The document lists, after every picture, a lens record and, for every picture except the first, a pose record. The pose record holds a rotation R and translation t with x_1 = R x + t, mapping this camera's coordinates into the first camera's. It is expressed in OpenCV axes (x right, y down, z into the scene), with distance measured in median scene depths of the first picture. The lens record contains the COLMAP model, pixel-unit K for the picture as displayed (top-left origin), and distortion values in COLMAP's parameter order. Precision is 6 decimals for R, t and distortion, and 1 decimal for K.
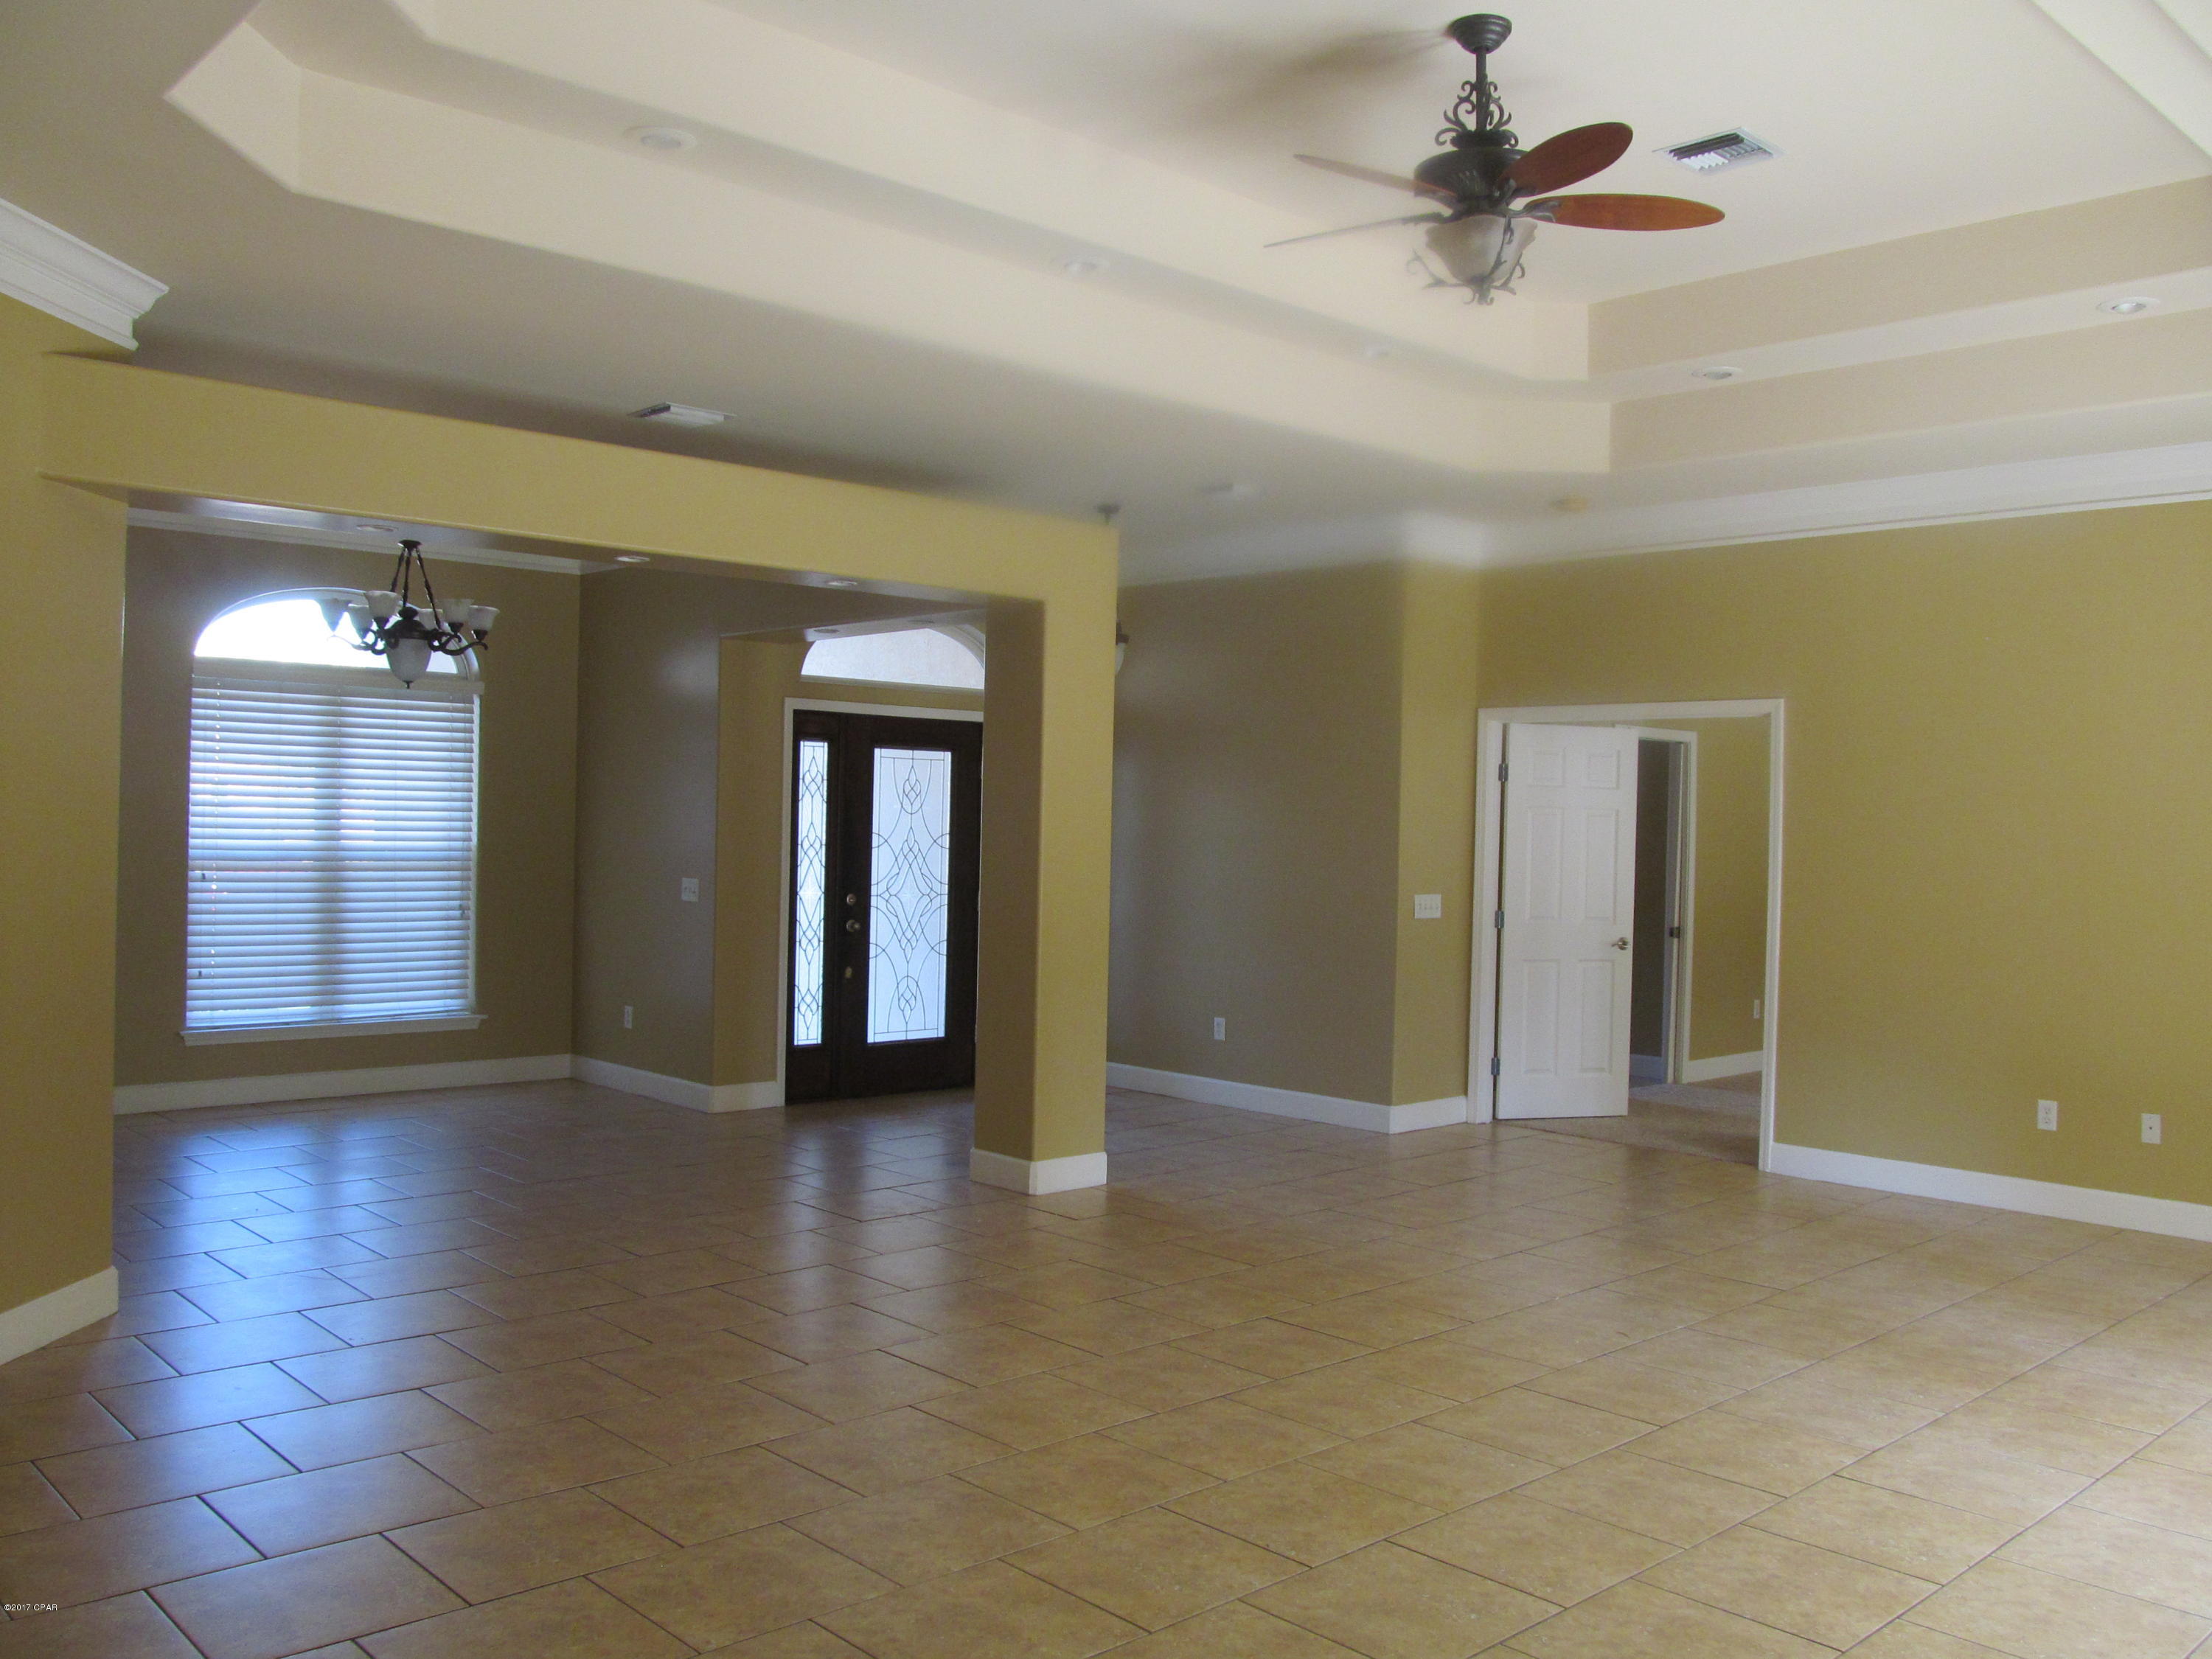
lens RADIAL K [[1844.9, 0, 1103.7], [0, 1844.9, 831.0], [0, 0, 1]] dist [0.003583, 0.001032]
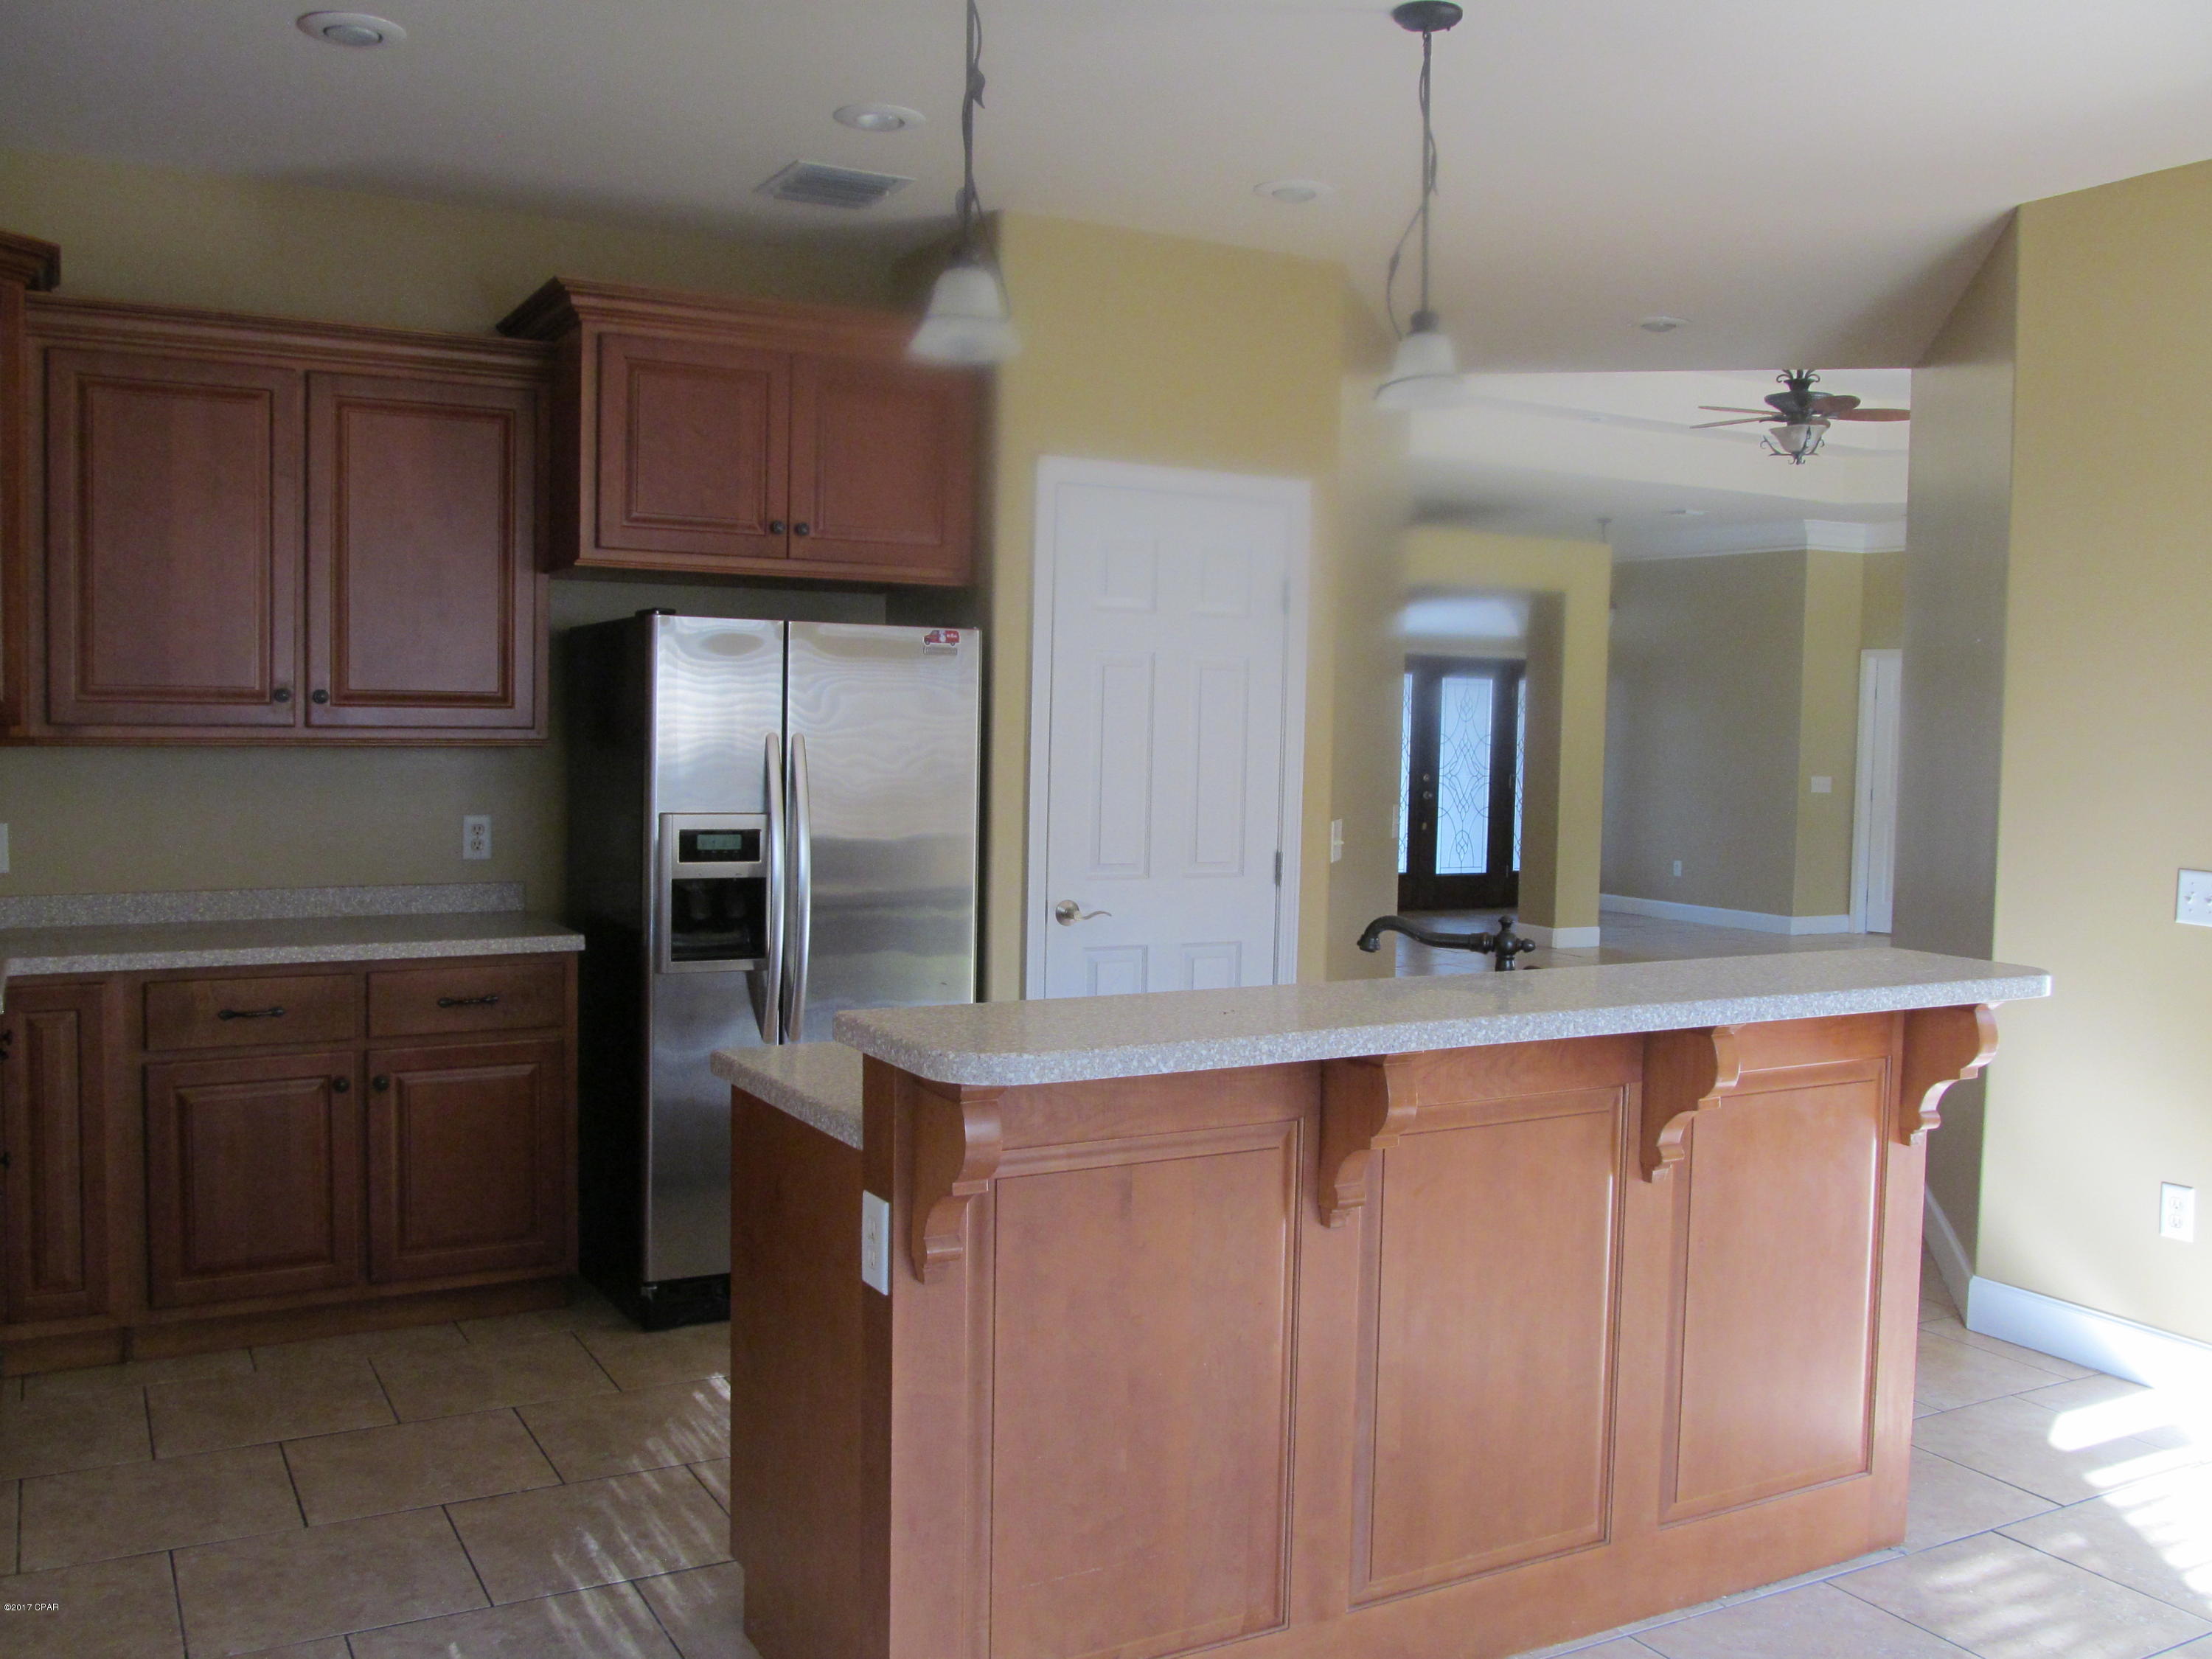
lens RADIAL K [[1954.1, 0, 1120.1], [0, 1954.1, 808.2], [0, 0, 1]] dist [-0.059189, 0.022125]
pose [[0.971660, 0.013010, -0.236025, -0.004045], [-0.005015, 0.999394, 0.034444, 0.008536], [0.236330, -0.032284, 0.971136, -0.622804]]
